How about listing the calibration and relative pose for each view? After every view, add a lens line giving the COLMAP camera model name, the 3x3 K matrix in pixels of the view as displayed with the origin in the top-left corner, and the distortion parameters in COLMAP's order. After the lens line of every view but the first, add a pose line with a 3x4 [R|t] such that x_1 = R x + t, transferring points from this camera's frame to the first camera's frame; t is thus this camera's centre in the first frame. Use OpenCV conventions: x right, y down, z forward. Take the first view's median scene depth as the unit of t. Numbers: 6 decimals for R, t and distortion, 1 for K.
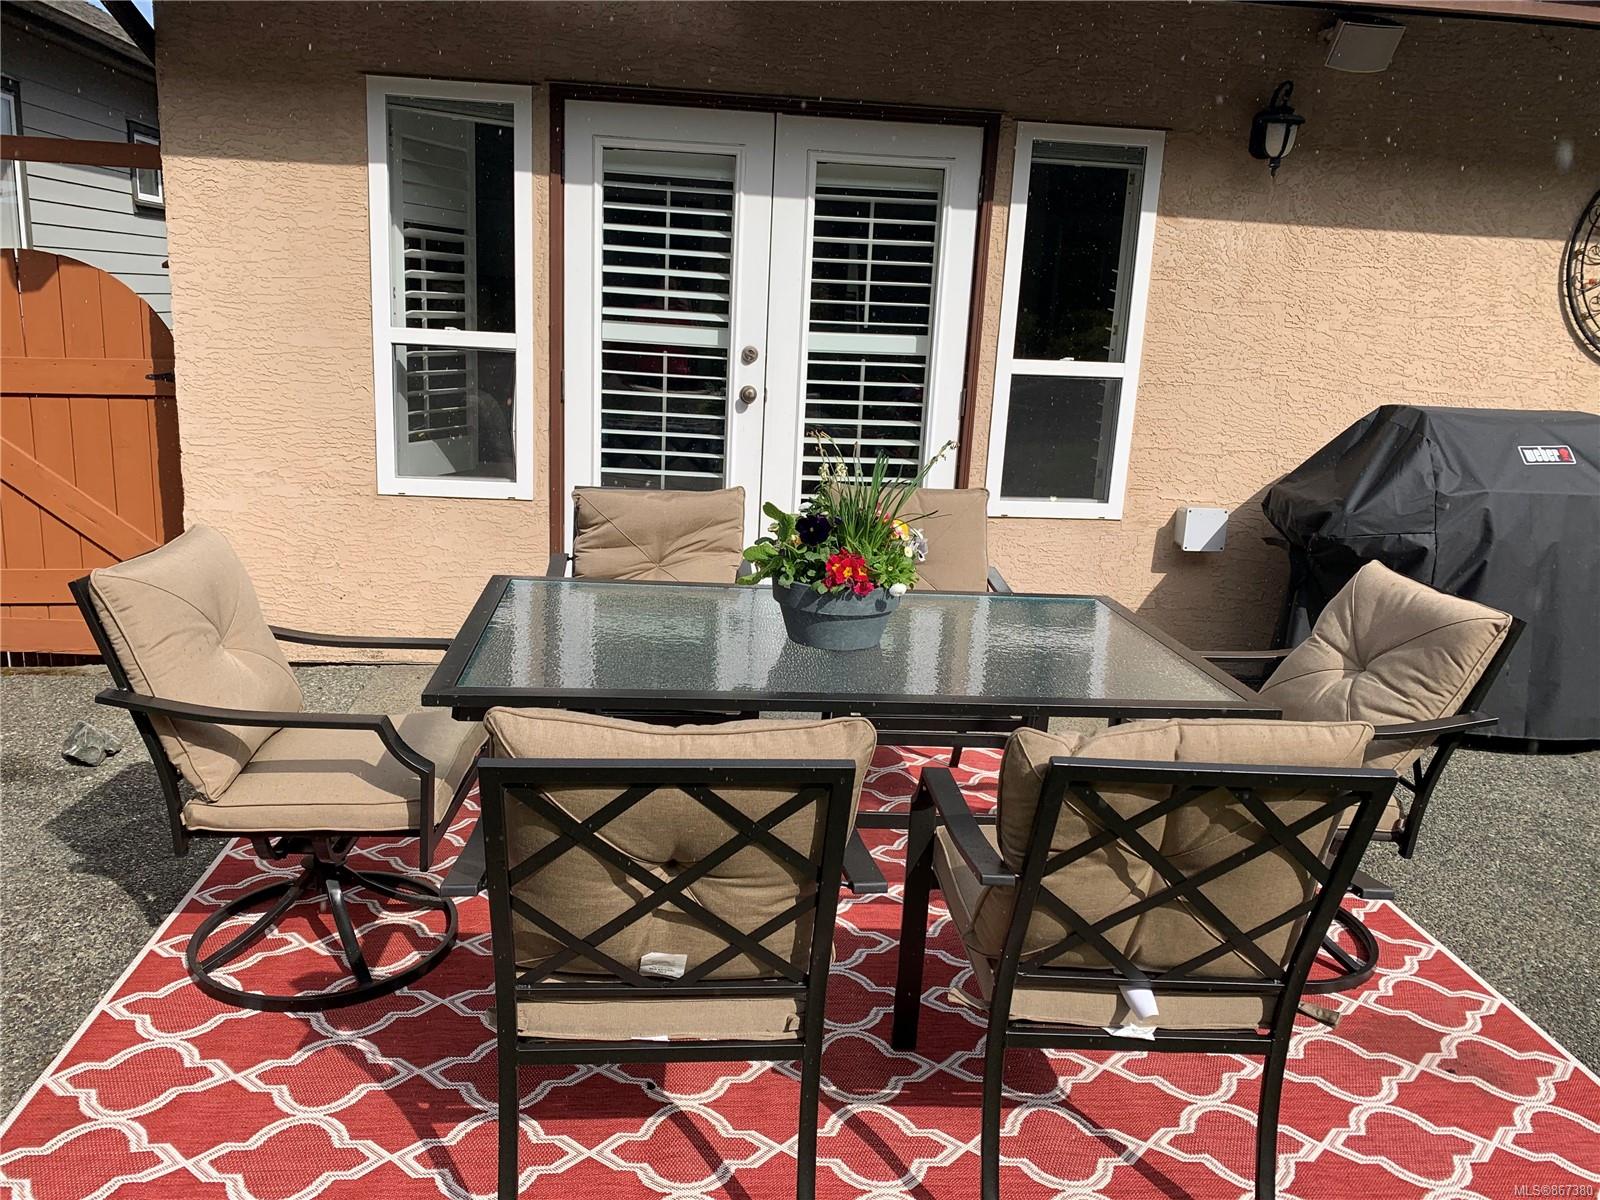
lens RADIAL K [[1307.6, 0, 800.0], [0, 1307.6, 600.0], [0, 0, 1]] dist [0.107990, -0.172449]
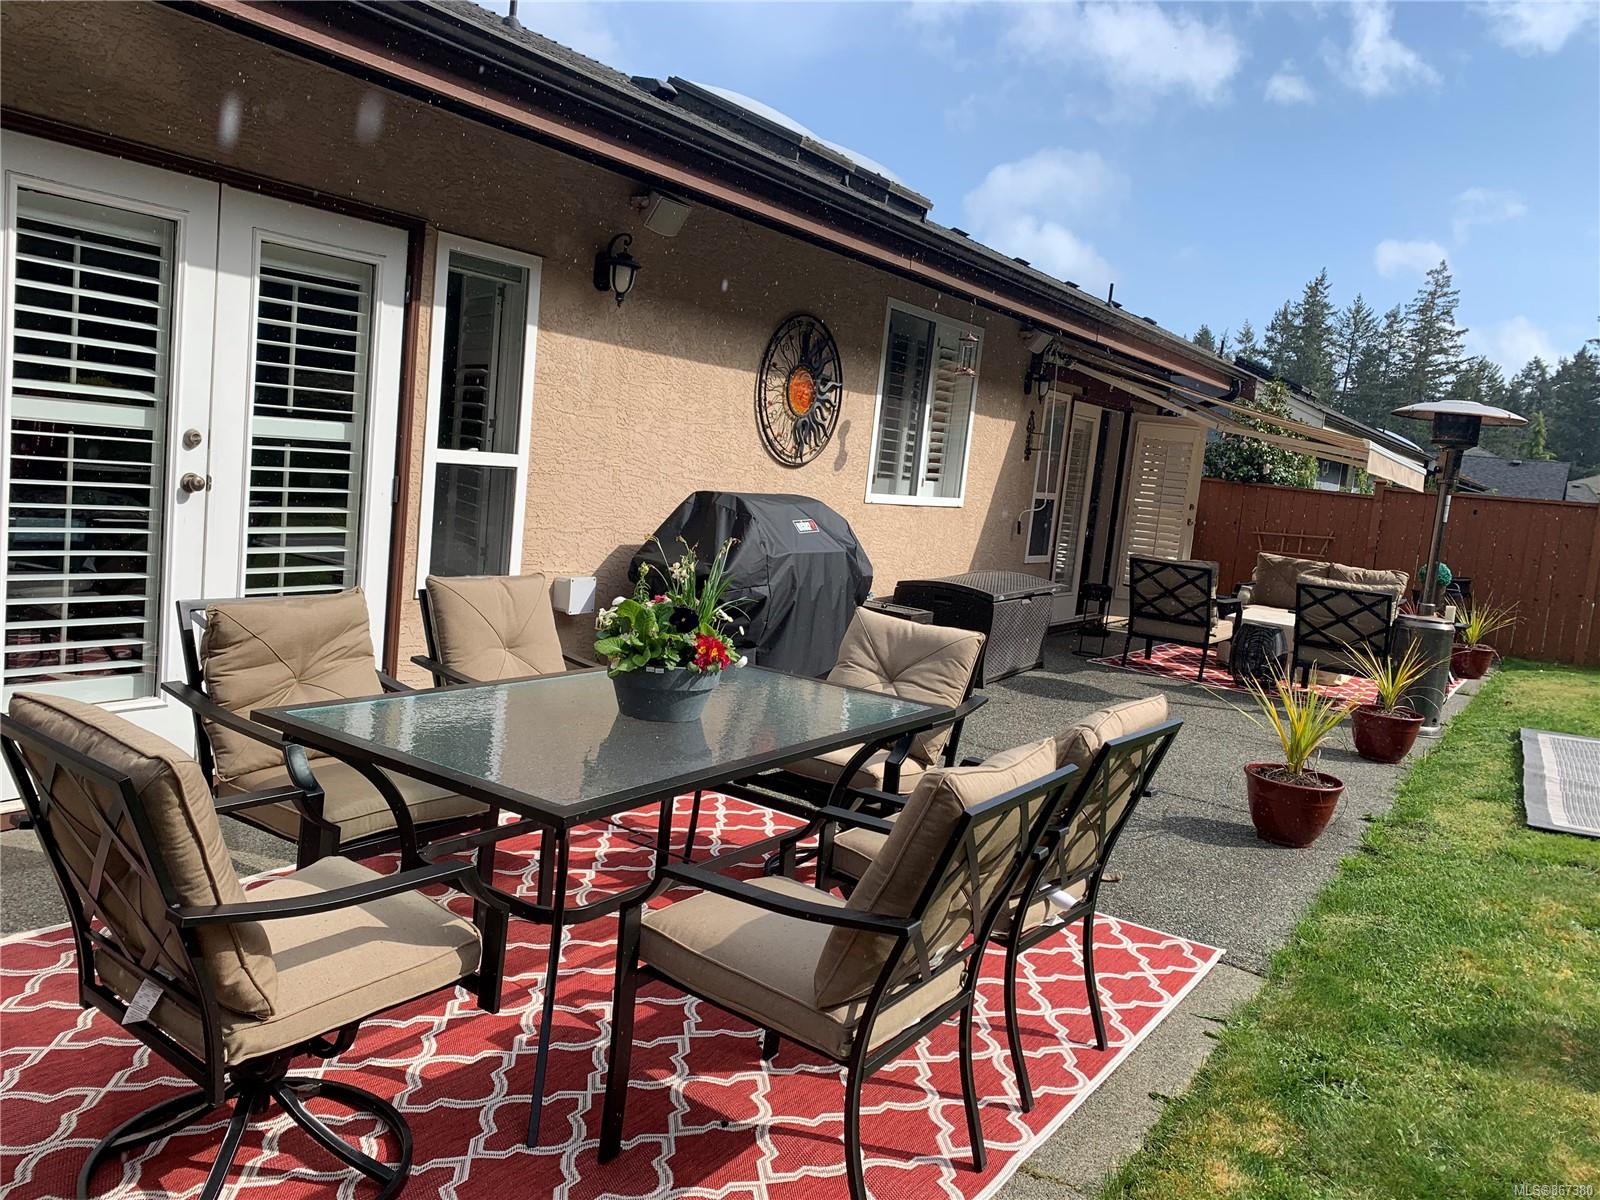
lens RADIAL K [[1318.8, 0, 800.3], [0, 1318.8, 623.0], [0, 0, 1]] dist [0.005246, 0.003651]
pose [[0.603366, -0.091309, 0.792220, -0.520150], [0.103717, 0.993971, 0.035570, -0.051634], [-0.790691, 0.060705, 0.609199, 0.131353]]
